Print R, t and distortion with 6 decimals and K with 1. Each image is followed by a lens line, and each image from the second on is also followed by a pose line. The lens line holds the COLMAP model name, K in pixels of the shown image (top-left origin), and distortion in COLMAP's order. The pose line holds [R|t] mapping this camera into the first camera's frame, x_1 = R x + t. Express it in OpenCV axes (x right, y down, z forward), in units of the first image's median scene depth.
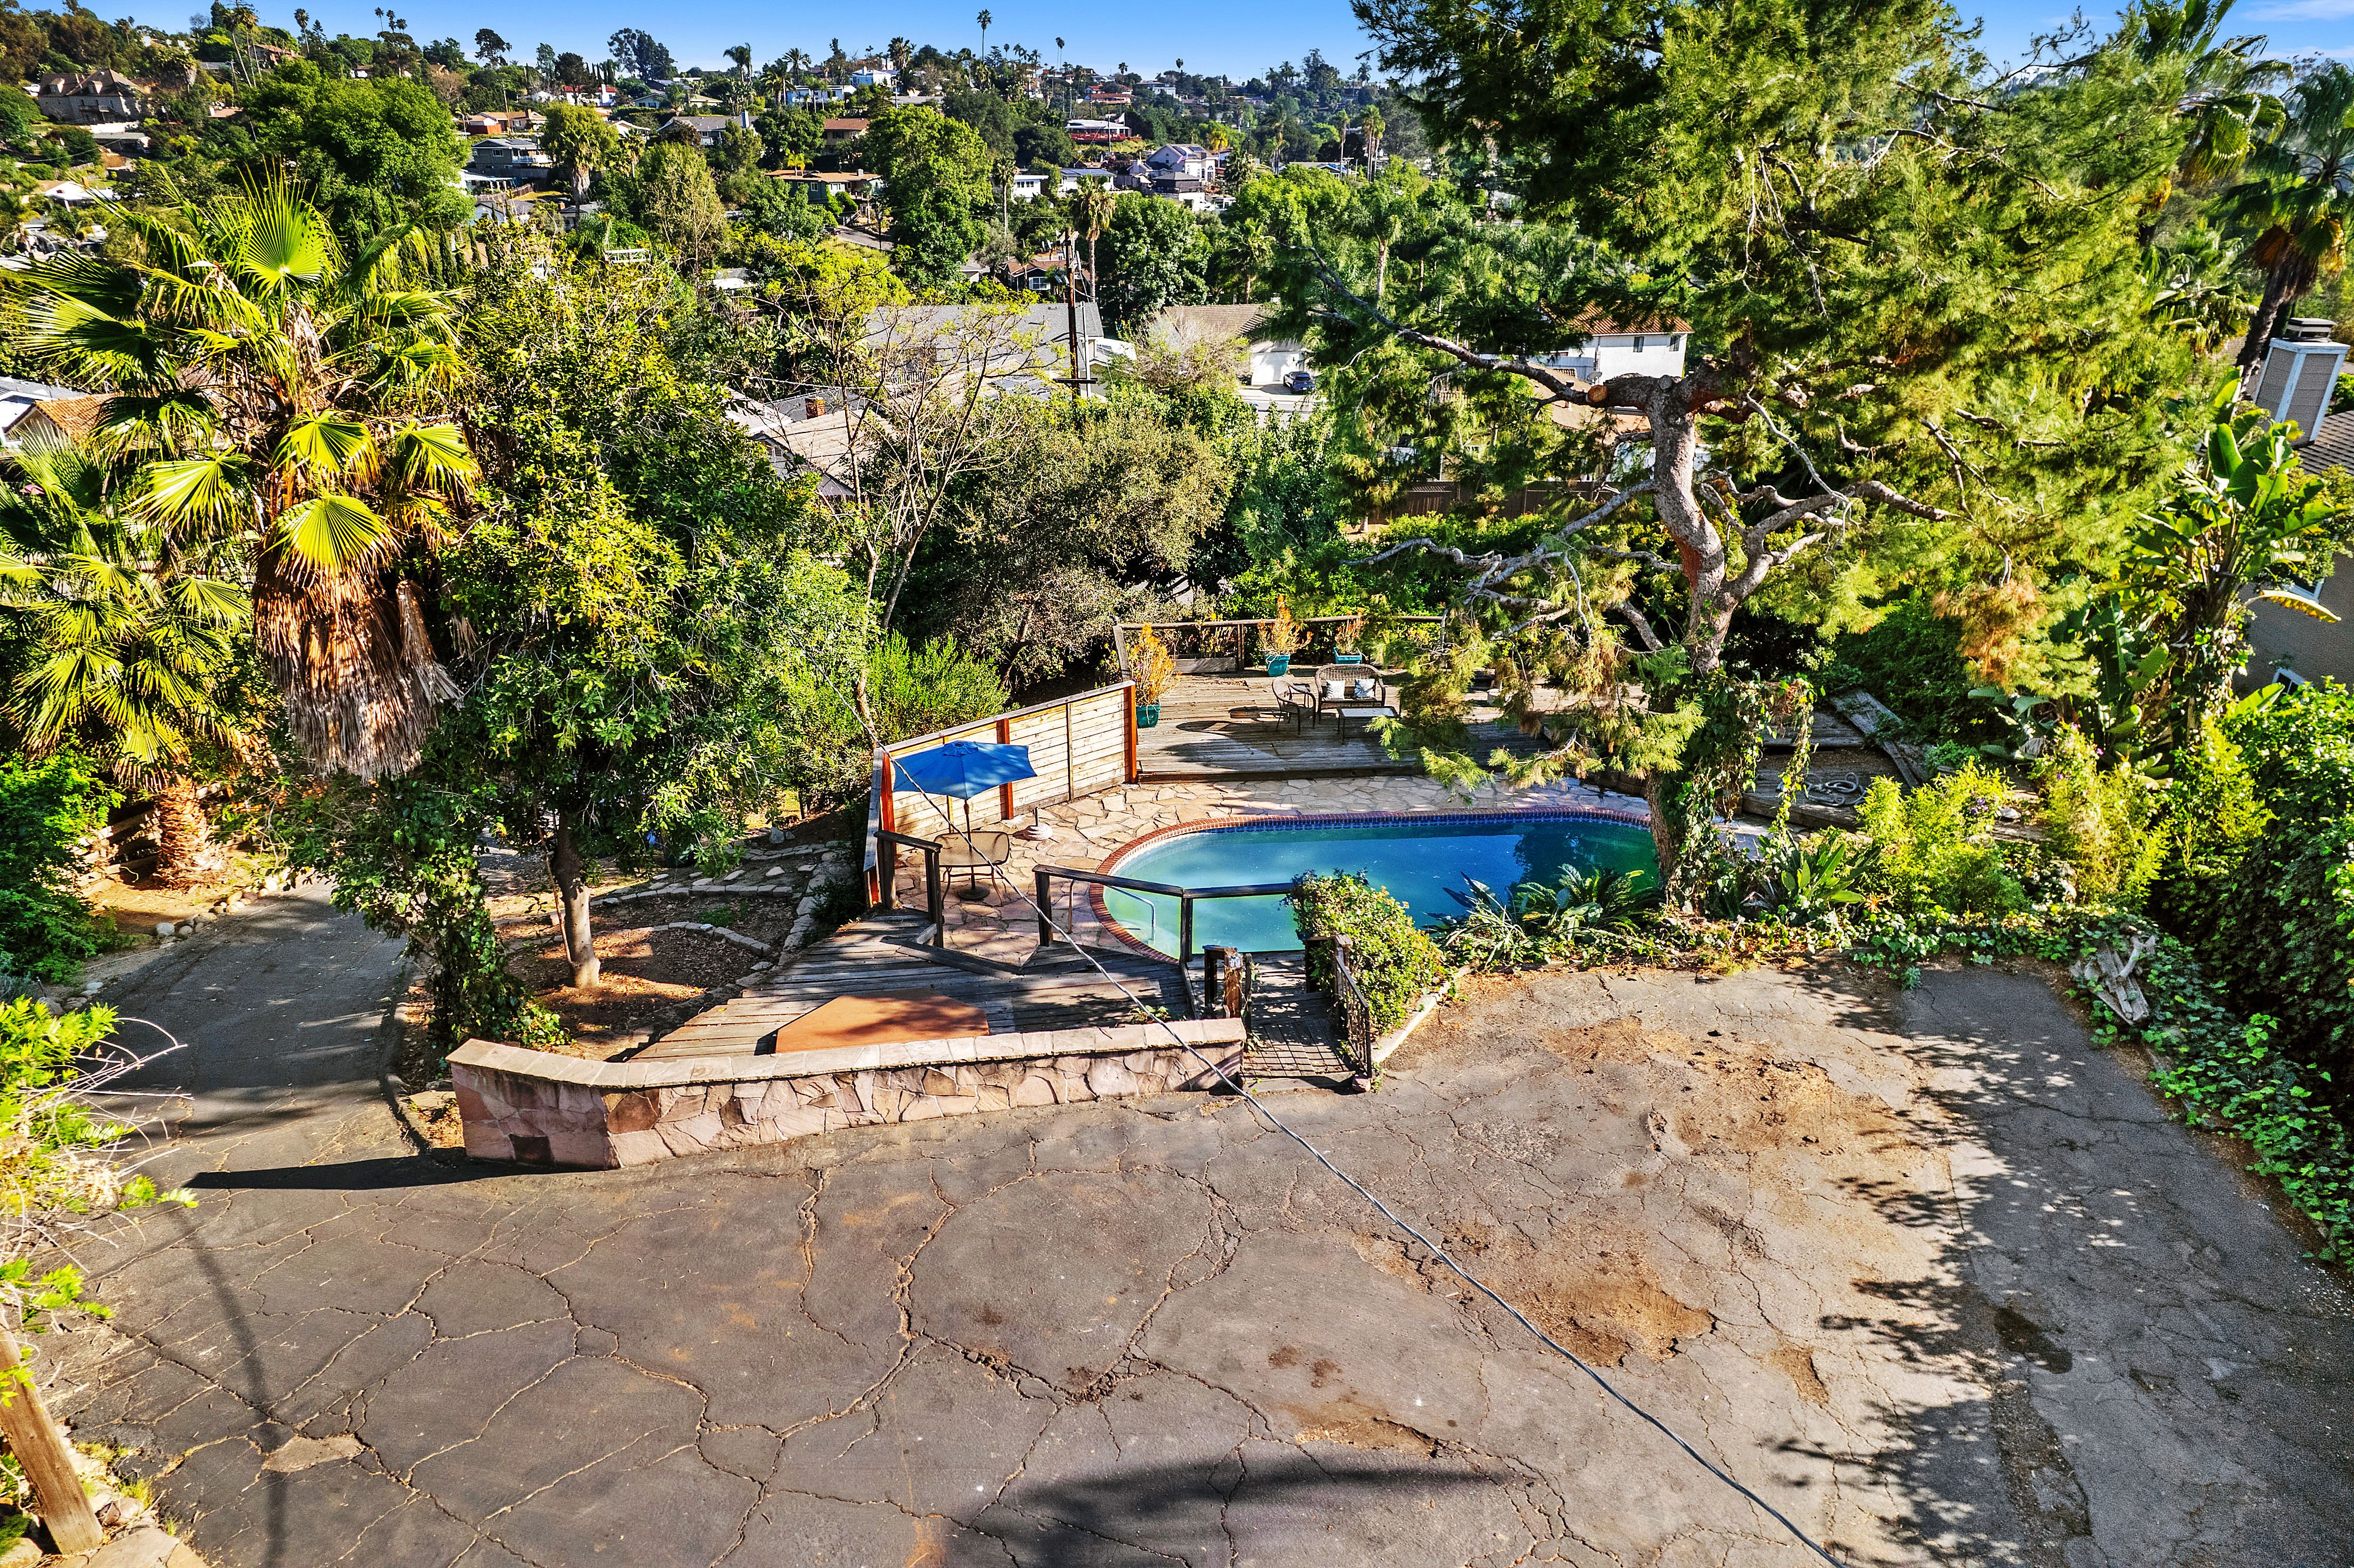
lens RADIAL K [[1501.3, 0, 1165.3], [0, 1501.3, 799.4], [0, 0, 1]] dist [-0.083140, 0.072248]
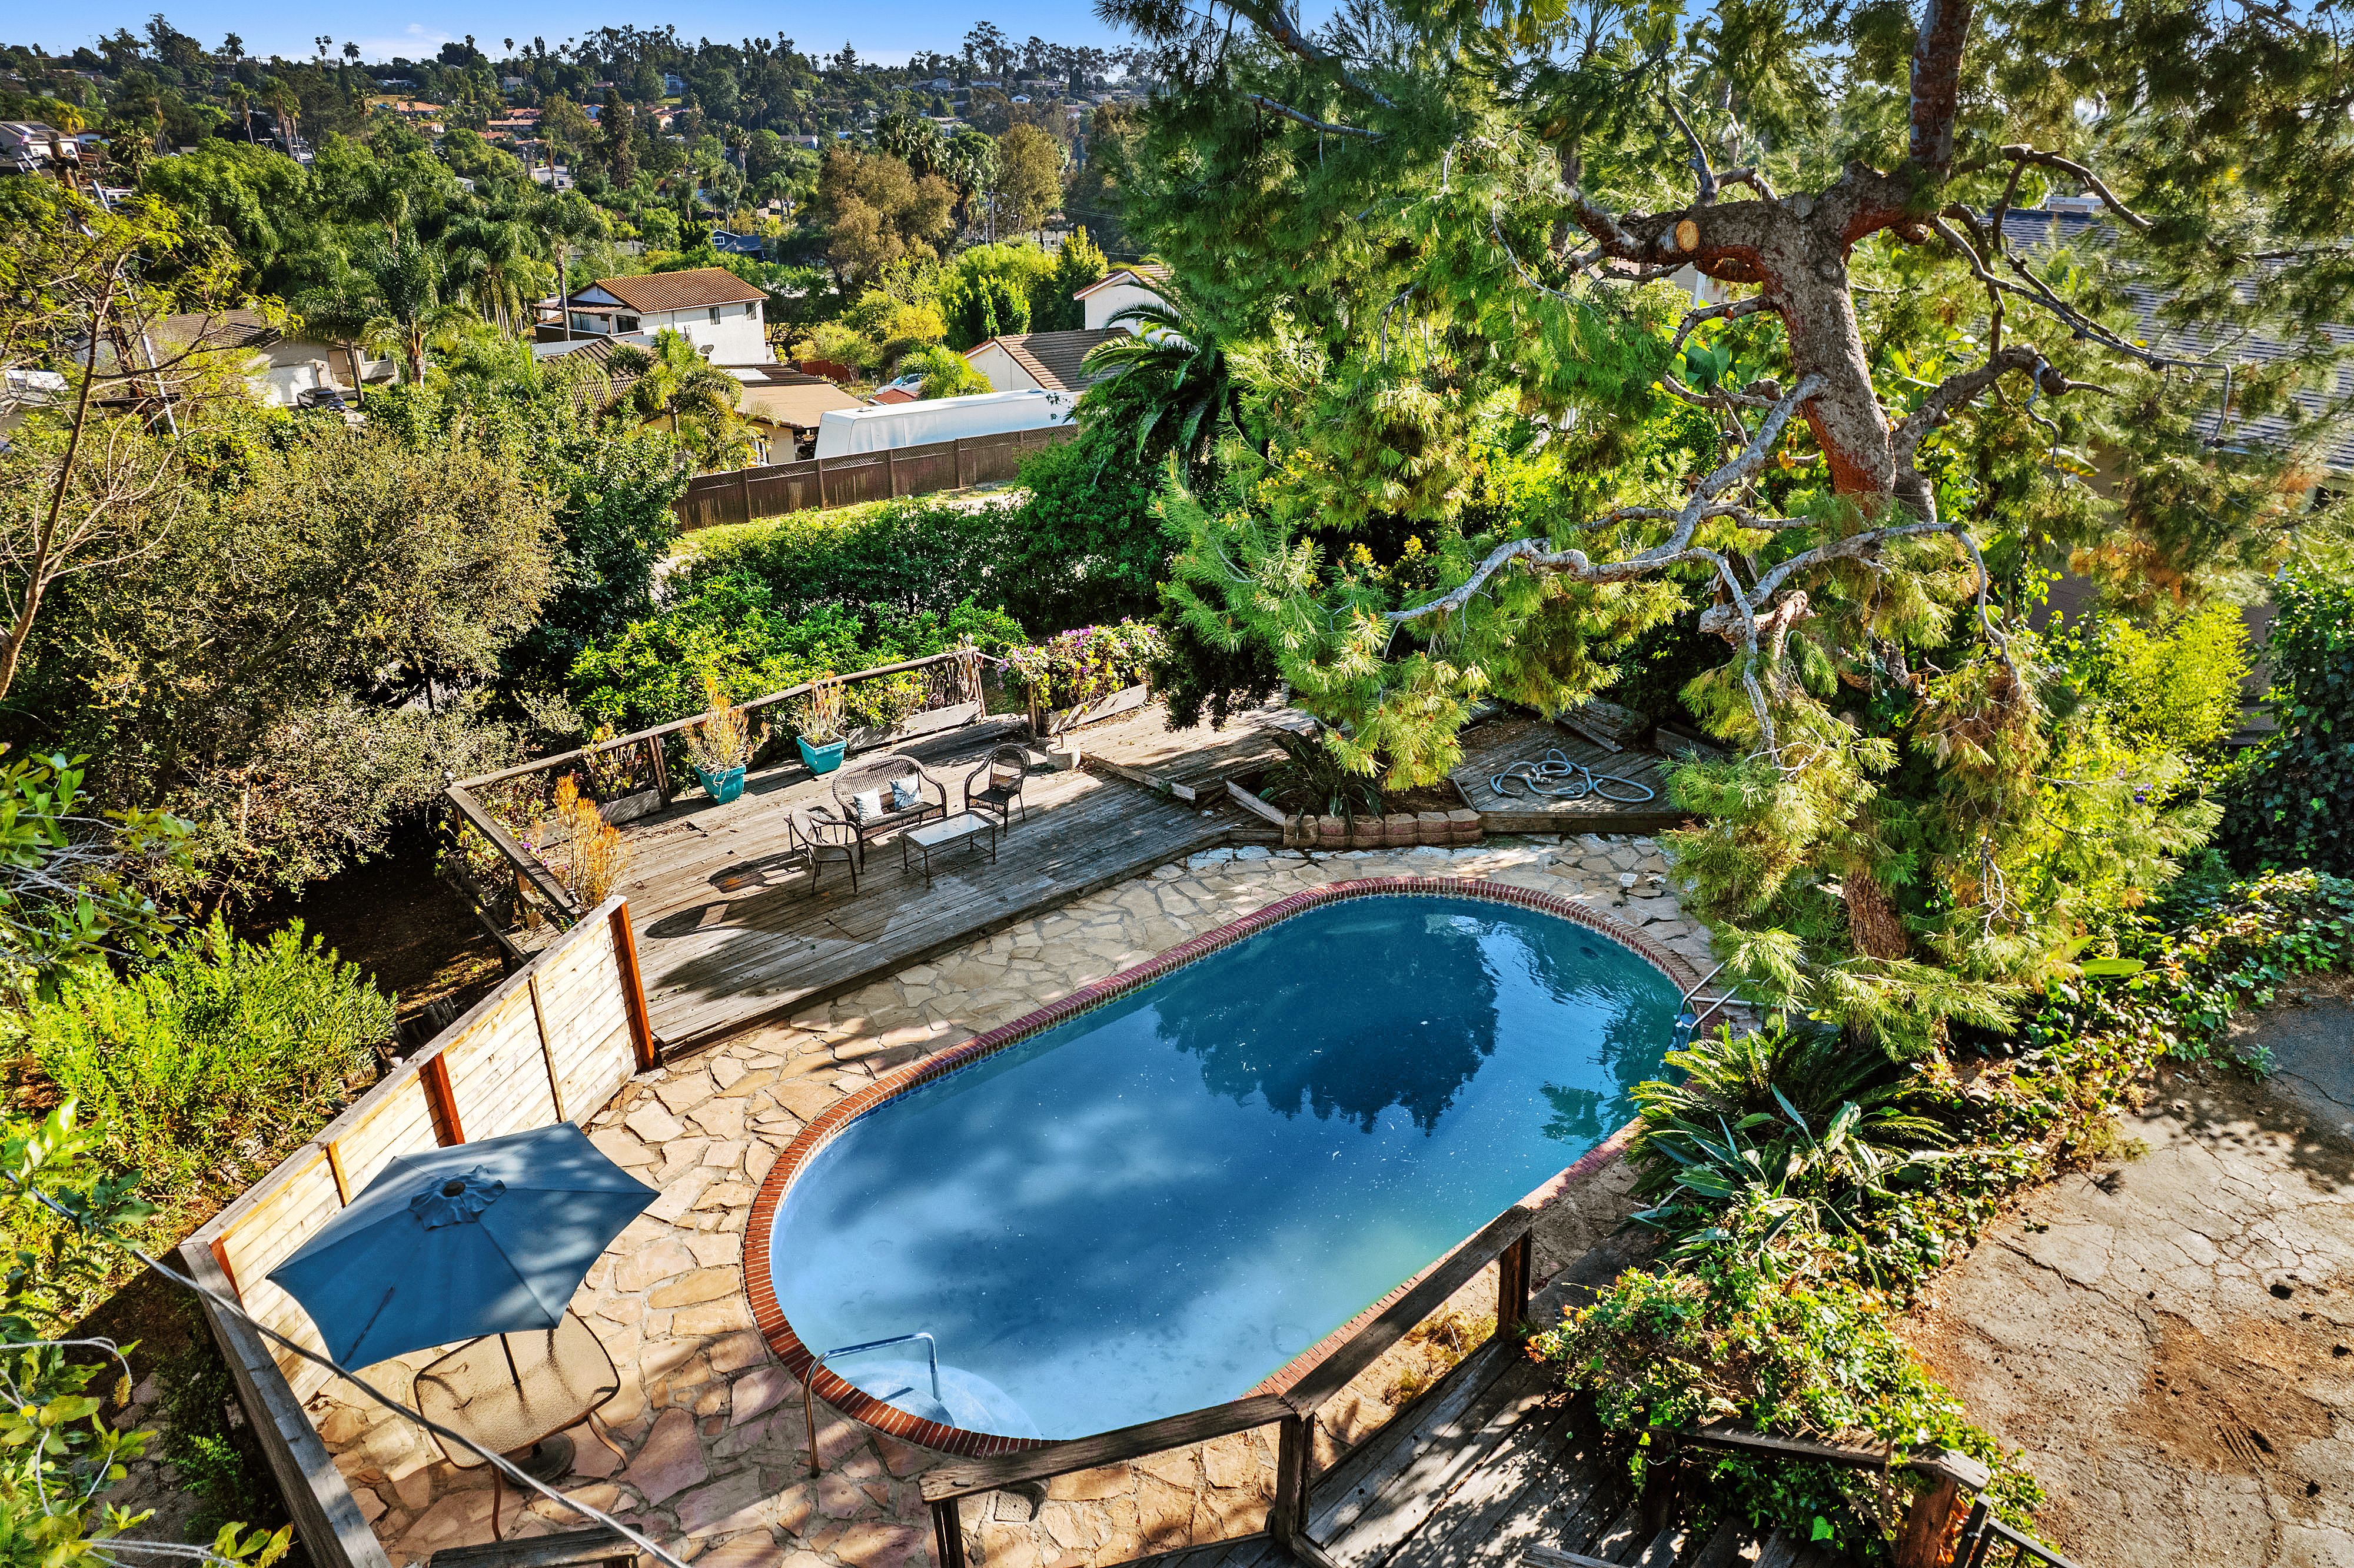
lens RADIAL K [[1501.3, 0, 1165.3], [0, 1501.3, 799.4], [0, 0, 1]] dist [-0.083140, 0.072248]
pose [[0.802247, -0.250775, 0.541767, -0.122599], [0.245658, 0.965773, 0.083270, -0.091505], [-0.544107, 0.066286, 0.836394, 0.371322]]
